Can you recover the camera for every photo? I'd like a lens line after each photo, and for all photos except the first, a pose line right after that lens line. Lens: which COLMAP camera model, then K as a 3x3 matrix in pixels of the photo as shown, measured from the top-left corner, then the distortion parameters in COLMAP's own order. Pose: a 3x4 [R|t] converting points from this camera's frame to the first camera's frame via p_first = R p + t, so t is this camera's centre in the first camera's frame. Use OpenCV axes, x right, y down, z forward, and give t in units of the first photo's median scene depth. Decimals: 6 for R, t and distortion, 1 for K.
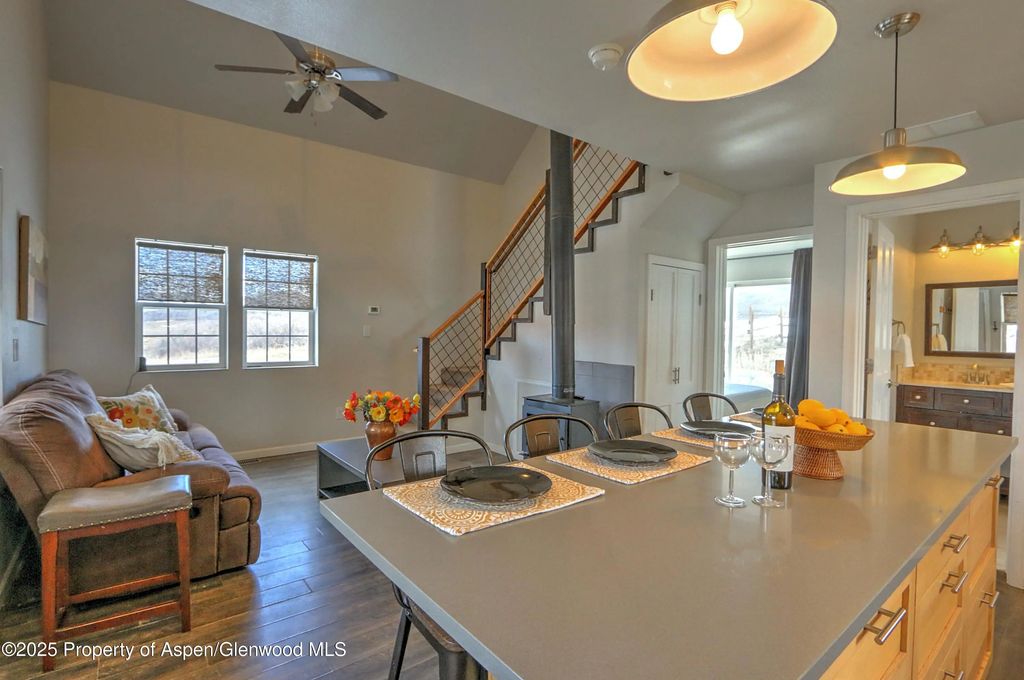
lens RADIAL K [[484.4, 0, 508.0], [0, 484.4, 340.5], [0, 0, 1]] dist [-0.012386, -0.001106]
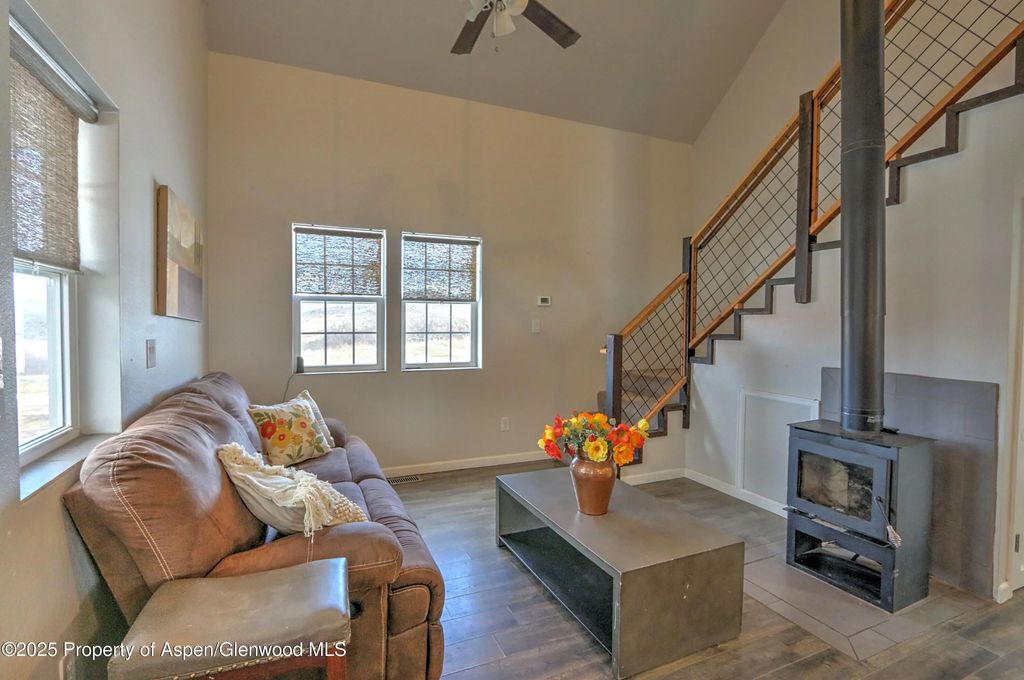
lens RADIAL K [[484.4, 0, 514.4], [0, 484.4, 336.8], [0, 0, 1]] dist [-0.012386, -0.001106]
pose [[0.968732, 0.001654, -0.248103, -0.154207], [-0.000388, 0.999987, 0.005151, -0.007419], [0.248108, -0.004894, 0.968720, 0.233228]]
